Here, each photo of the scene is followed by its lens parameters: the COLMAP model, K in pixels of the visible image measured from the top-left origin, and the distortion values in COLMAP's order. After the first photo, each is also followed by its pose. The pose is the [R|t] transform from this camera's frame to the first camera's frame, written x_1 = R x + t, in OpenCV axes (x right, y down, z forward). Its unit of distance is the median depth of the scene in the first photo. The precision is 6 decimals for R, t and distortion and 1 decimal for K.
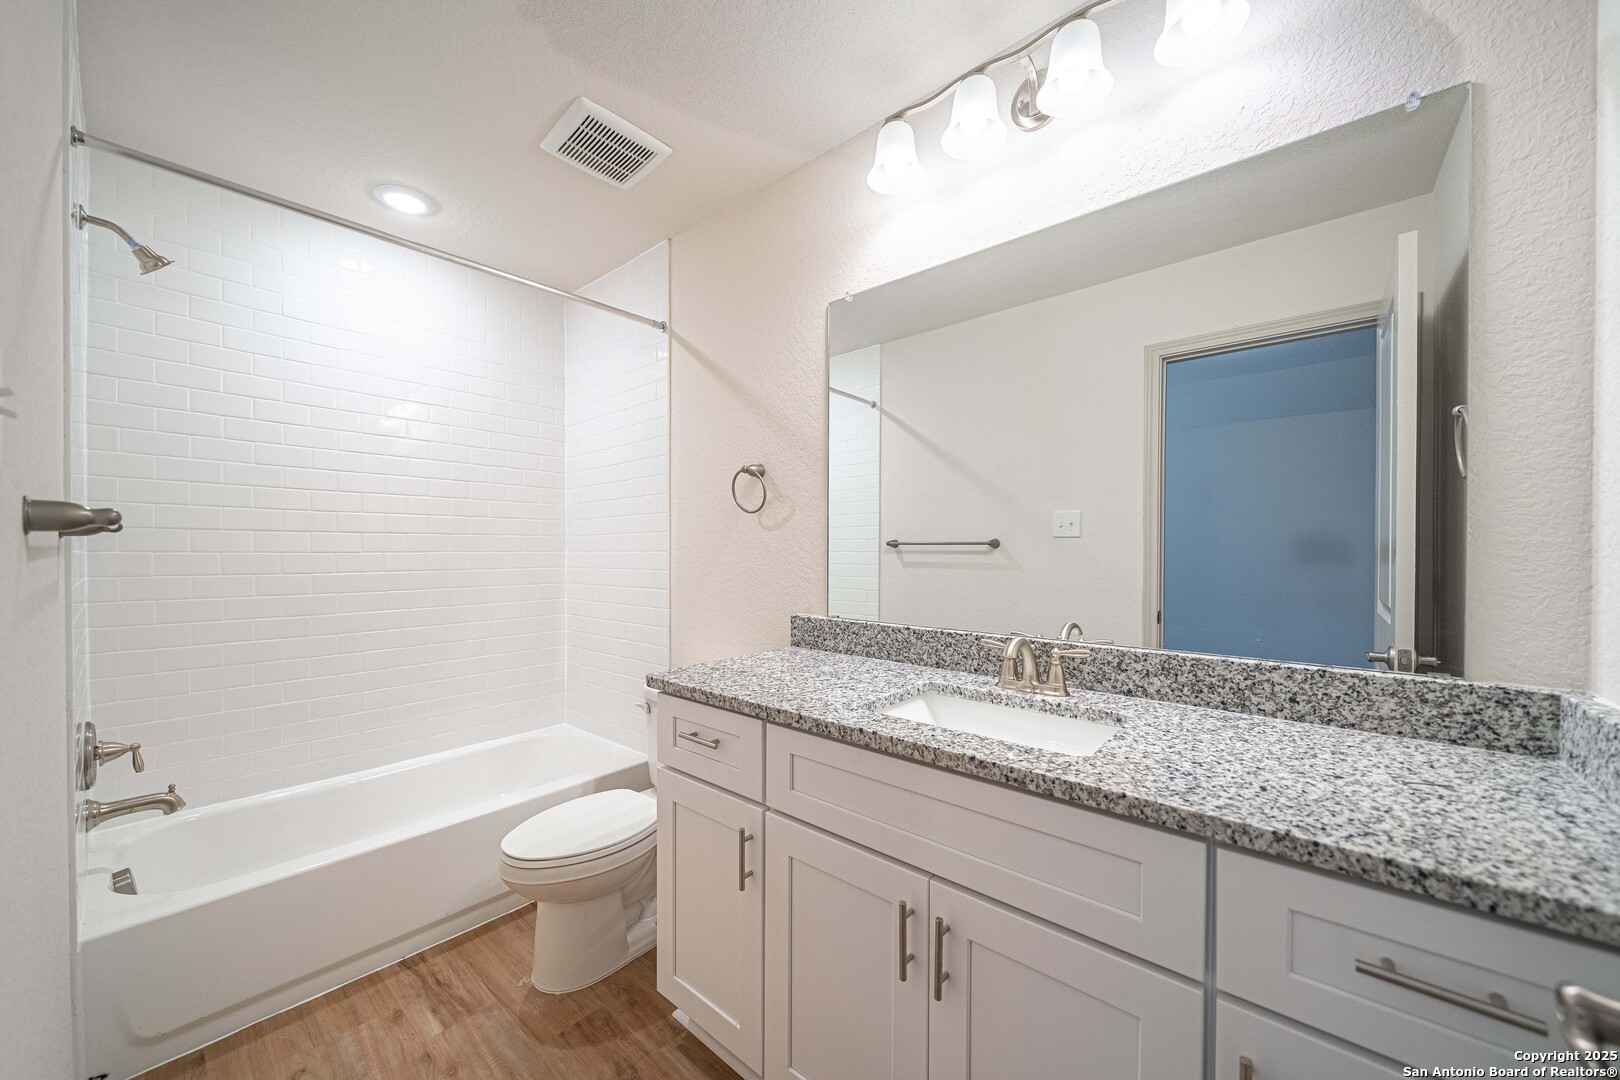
lens RADIAL K [[589.7, 0, 808.3], [0, 589.7, 548.2], [0, 0, 1]] dist [-0.002769, -0.000249]
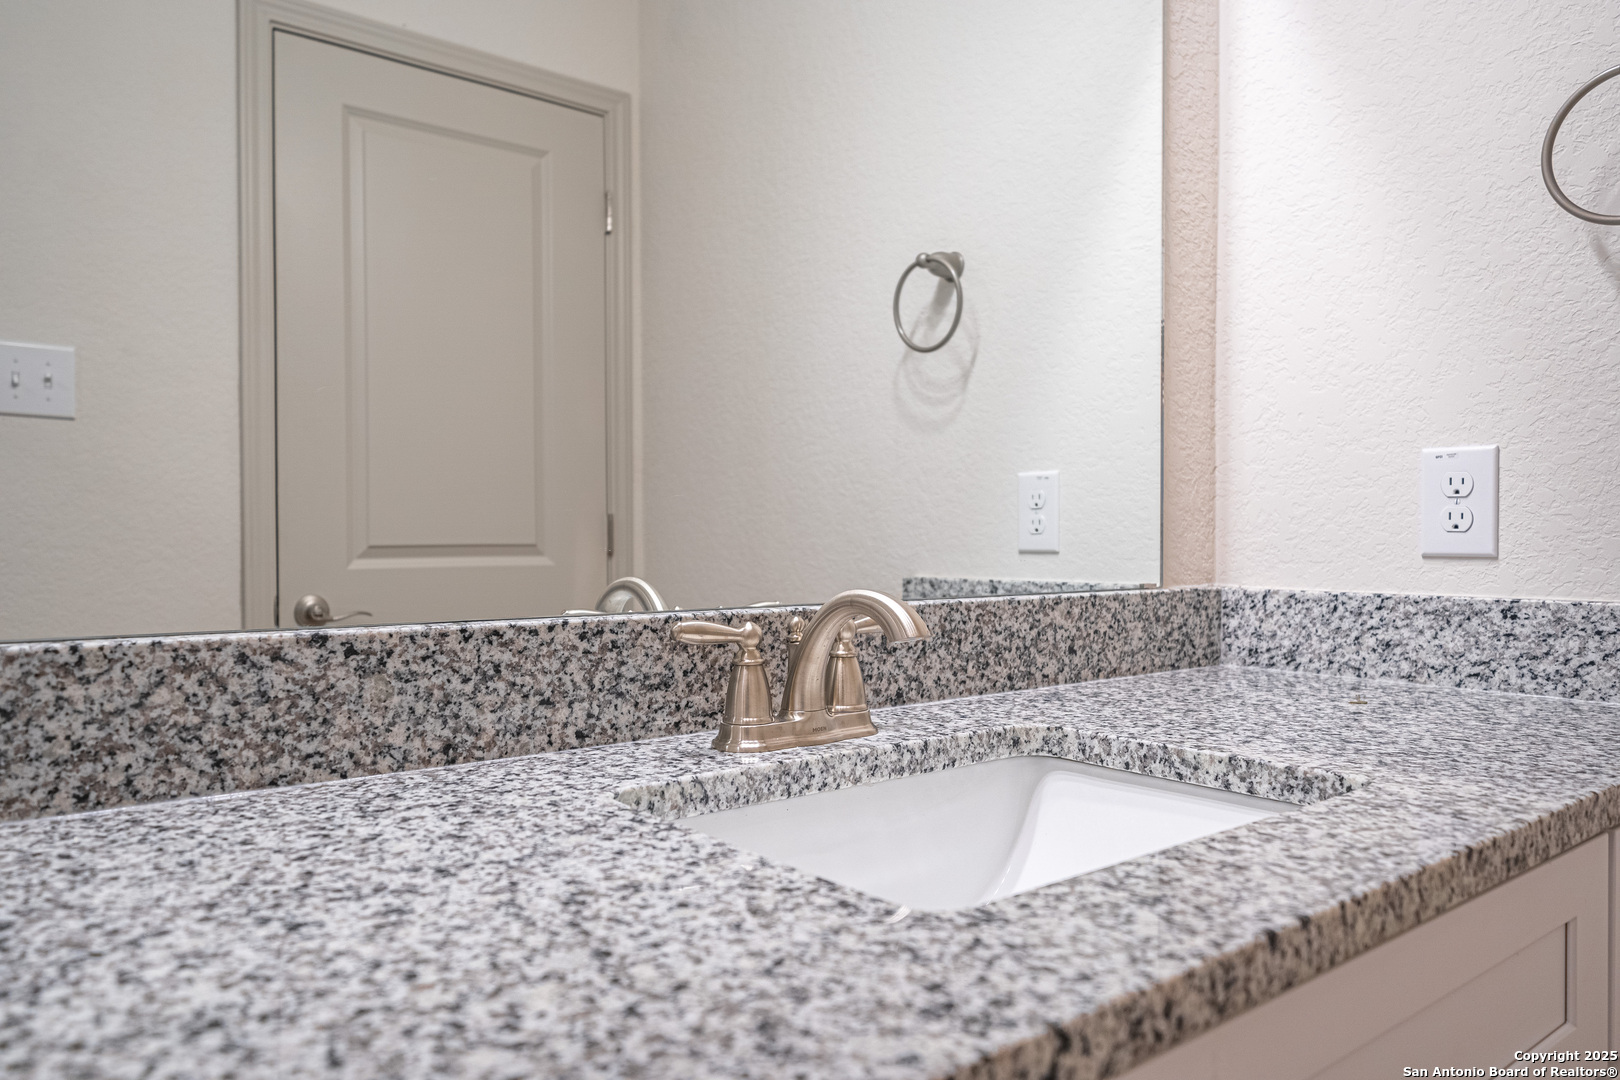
lens RADIAL K [[1108.4, 0, 809.3], [0, 1108.4, 540.1], [0, 0, 1]] dist [-0.001070, -0.000087]
pose [[0.183603, -0.004635, 0.982990, -0.335386], [0.000050, 0.999989, 0.004706, 0.122108], [-0.983001, -0.000815, 0.183601, 0.943344]]
